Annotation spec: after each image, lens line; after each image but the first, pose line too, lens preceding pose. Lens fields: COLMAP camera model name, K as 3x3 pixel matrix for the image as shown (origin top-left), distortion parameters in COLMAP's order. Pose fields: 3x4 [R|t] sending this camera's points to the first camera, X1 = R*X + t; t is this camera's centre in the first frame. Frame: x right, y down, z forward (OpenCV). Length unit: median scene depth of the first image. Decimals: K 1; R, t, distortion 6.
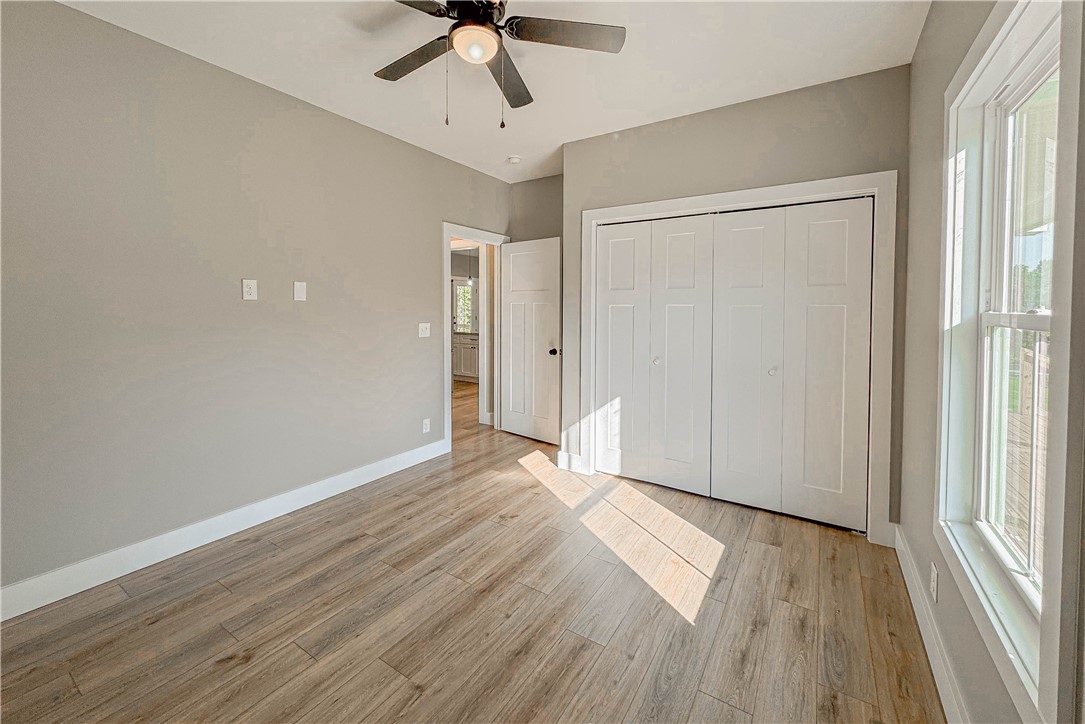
lens RADIAL K [[432.9, 0, 542.8], [0, 432.9, 317.4], [0, 0, 1]] dist [-0.001397, 0.000605]
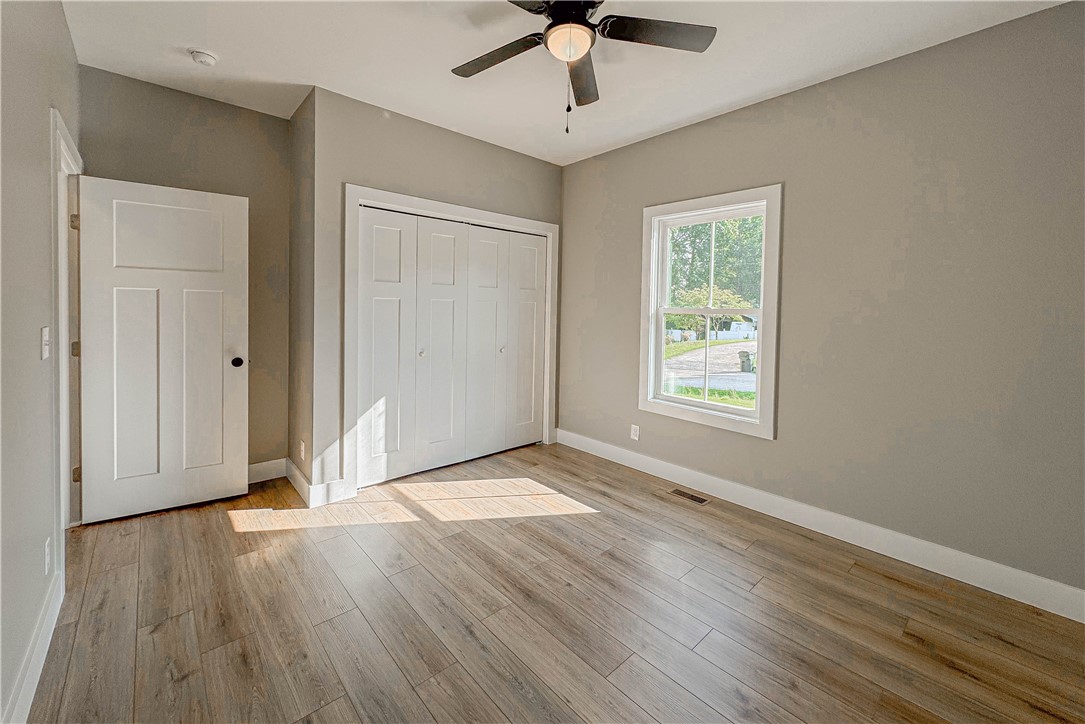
lens RADIAL K [[432.9, 0, 542.8], [0, 432.9, 317.4], [0, 0, 1]] dist [-0.001397, 0.000605]
pose [[0.259183, -0.022384, 0.965569, -0.852490], [0.005202, 0.999749, 0.021780, -0.007807], [-0.965814, -0.000622, 0.259235, 0.583833]]
